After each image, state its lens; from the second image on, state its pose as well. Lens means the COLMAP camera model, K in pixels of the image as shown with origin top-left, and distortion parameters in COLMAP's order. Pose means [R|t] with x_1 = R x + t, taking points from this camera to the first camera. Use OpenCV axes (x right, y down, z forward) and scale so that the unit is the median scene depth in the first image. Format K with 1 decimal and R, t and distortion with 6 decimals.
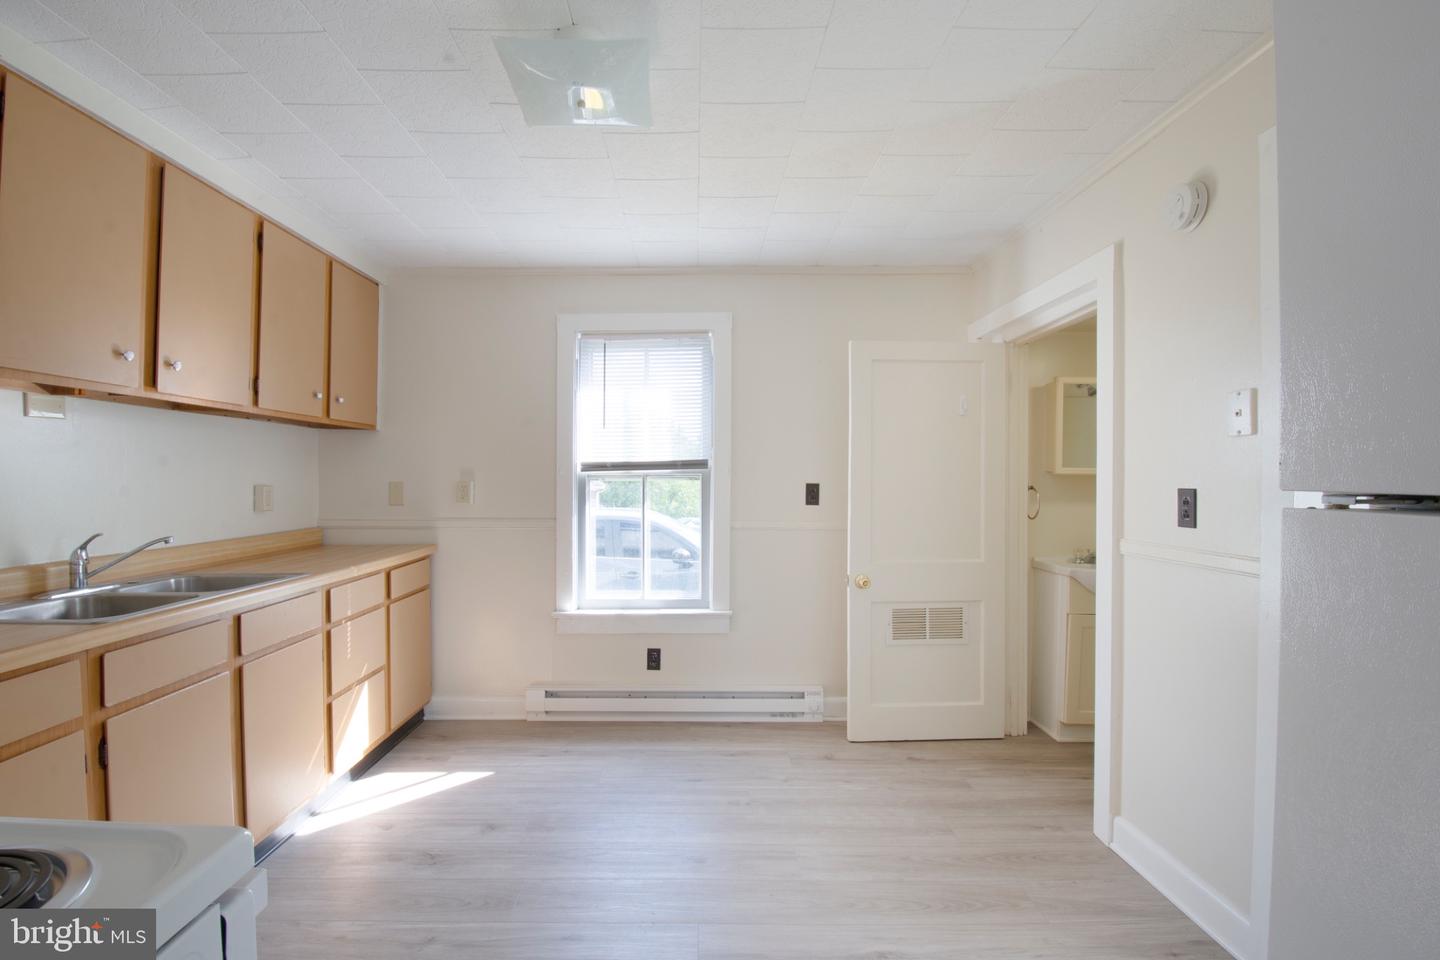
lens RADIAL K [[627.2, 0, 696.0], [0, 627.2, 481.7], [0, 0, 1]] dist [0.003428, -0.016637]
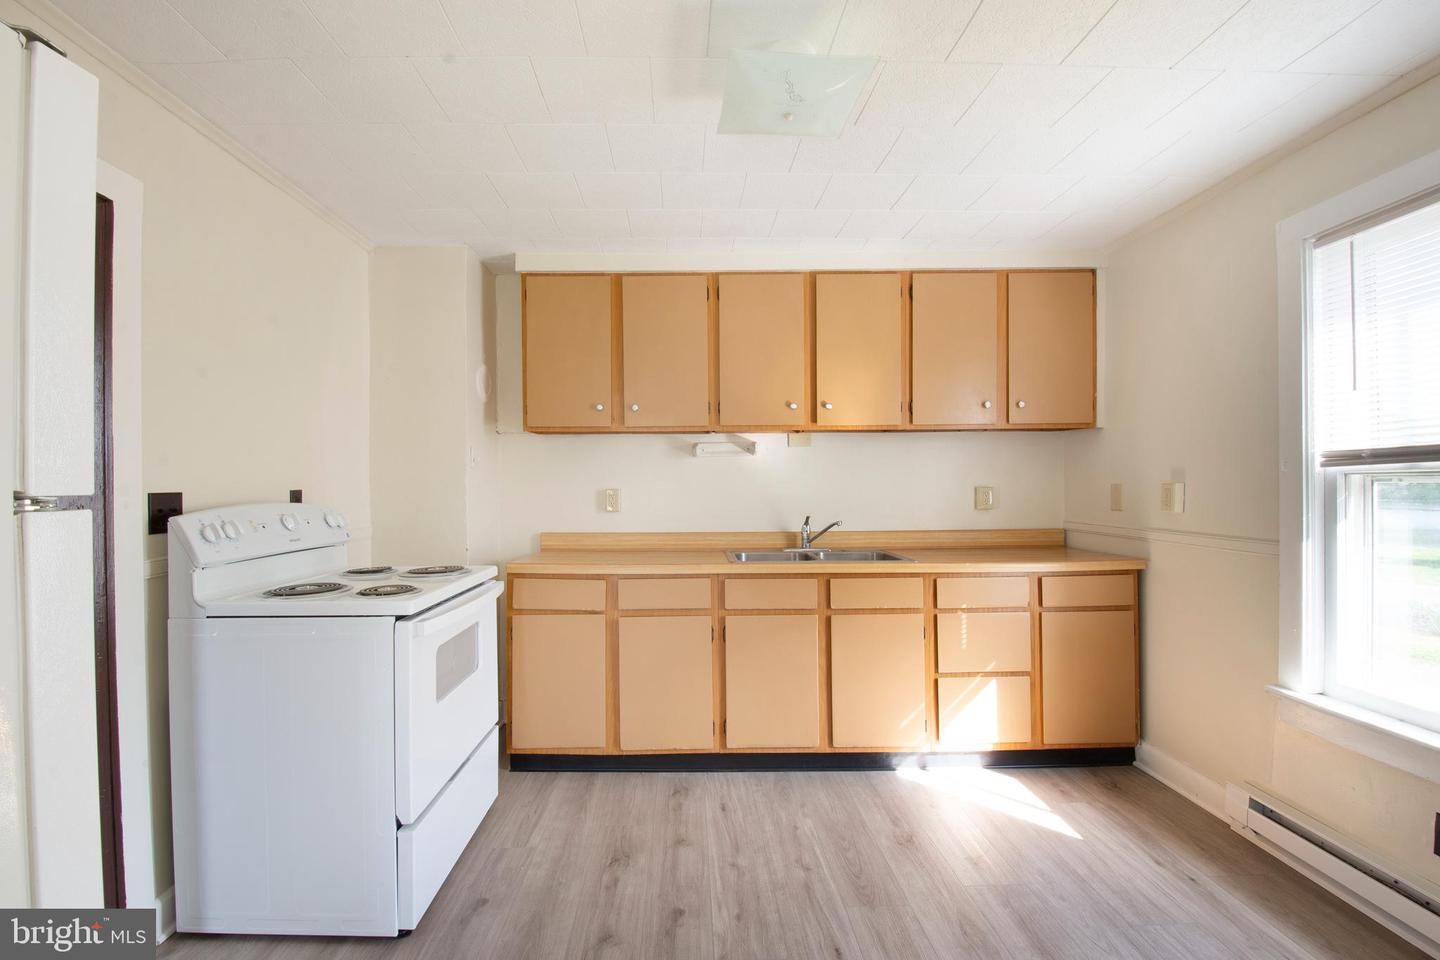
lens RADIAL K [[631.0, 0, 697.1], [0, 631.0, 479.4], [0, 0, 1]] dist [0.004257, -0.015067]
pose [[0.027359, -0.003829, -0.999618, 0.460792], [0.002502, 0.999990, -0.003762, -0.004559], [0.999623, -0.002398, 0.027369, 0.446643]]
